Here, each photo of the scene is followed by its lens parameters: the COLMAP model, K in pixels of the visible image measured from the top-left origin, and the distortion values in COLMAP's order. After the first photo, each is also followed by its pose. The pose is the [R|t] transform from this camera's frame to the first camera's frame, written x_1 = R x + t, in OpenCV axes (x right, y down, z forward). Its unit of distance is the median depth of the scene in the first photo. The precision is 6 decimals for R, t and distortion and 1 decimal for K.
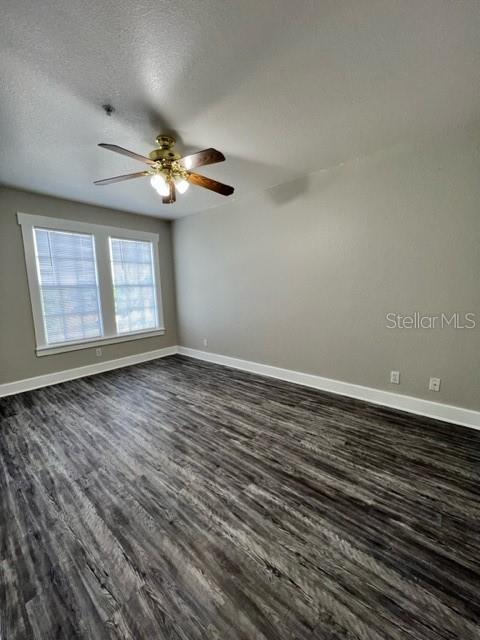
lens RADIAL K [[255.7, 0, 240.0], [0, 255.7, 320.0], [0, 0, 1]] dist [-0.002089, -0.000154]
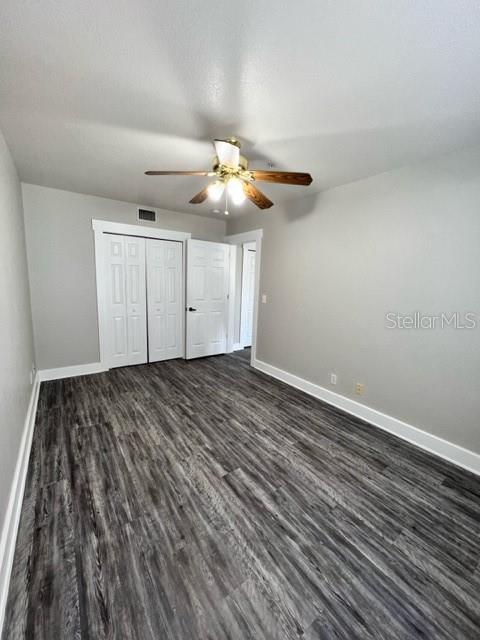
lens RADIAL K [[255.7, 0, 240.0], [0, 255.7, 320.0], [0, 0, 1]] dist [-0.002089, -0.000154]
pose [[-0.971569, -0.045258, 0.232391, -0.551781], [0.019923, 0.962449, 0.270729, -0.321320], [-0.235918, 0.267662, -0.934184, 1.961056]]
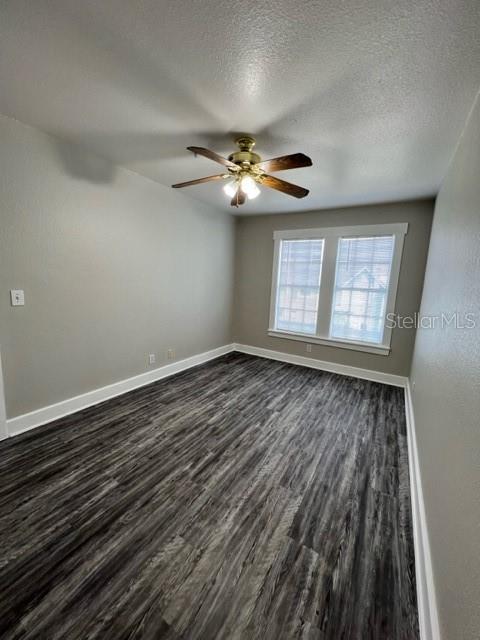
lens RADIAL K [[252.3, 0, 241.6], [0, 252.3, 325.0], [0, 0, 1]] dist [-0.002607, 0.000051]
pose [[0.166460, 0.208190, -0.963820, 0.715768], [-0.178225, 0.967710, 0.178249, -0.190890], [0.969808, 0.142106, 0.198190, 0.862175]]
